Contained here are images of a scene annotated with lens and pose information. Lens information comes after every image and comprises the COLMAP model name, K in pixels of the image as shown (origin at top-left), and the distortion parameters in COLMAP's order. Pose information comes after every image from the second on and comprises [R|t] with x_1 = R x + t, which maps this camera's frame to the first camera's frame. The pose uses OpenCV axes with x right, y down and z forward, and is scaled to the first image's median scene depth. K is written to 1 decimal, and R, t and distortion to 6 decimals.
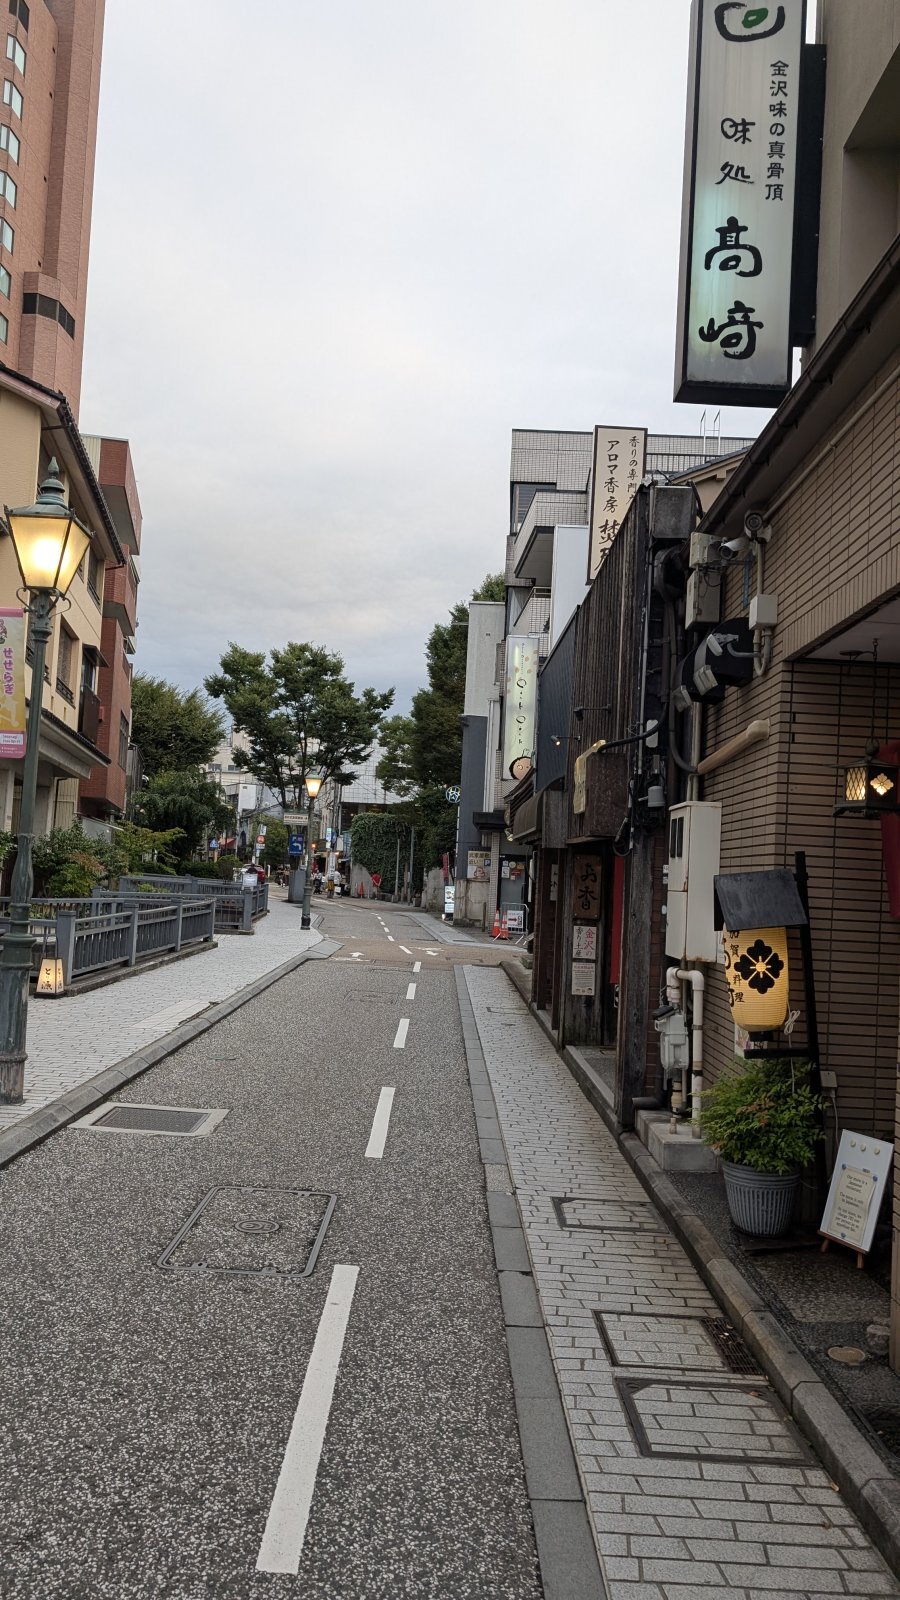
lens RADIAL K [[1232.1, 0, 450.0], [0, 1232.1, 800.0], [0, 0, 1]] dist [0.004345, 0.002948]
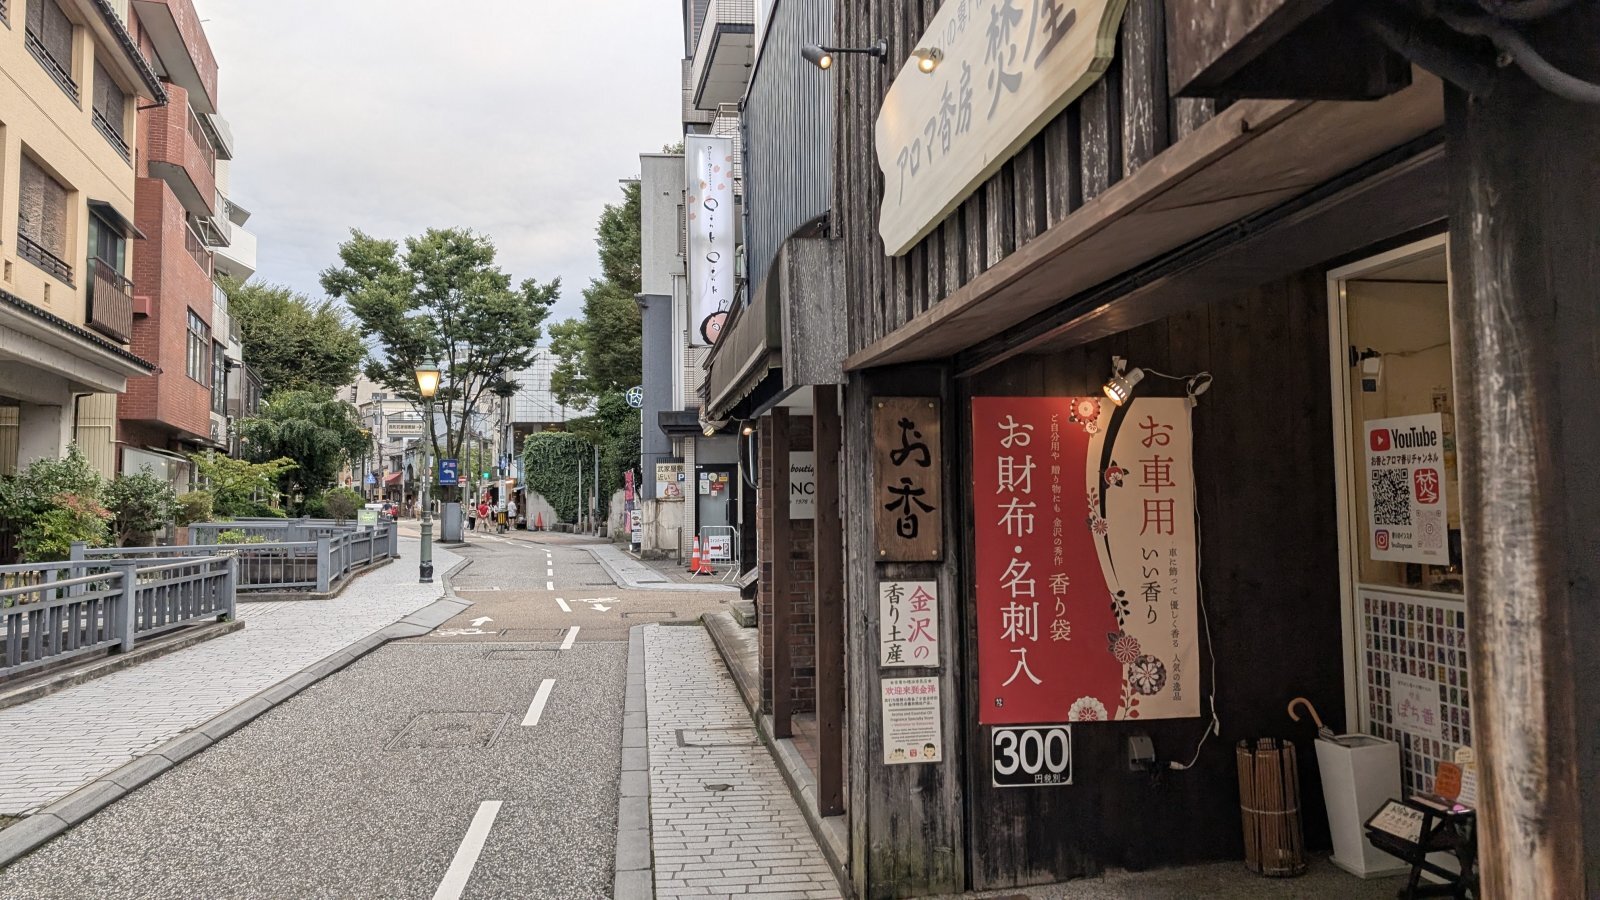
lens RADIAL K [[1232.1, 0, 800.0], [0, 1232.1, 450.0], [0, 0, 1]] dist [0.004345, 0.002948]
pose [[0.990922, -0.055697, 0.122362, 0.007719], [0.052801, 0.998246, 0.026783, 0.012029], [-0.123639, -0.020079, 0.992124, 0.151809]]
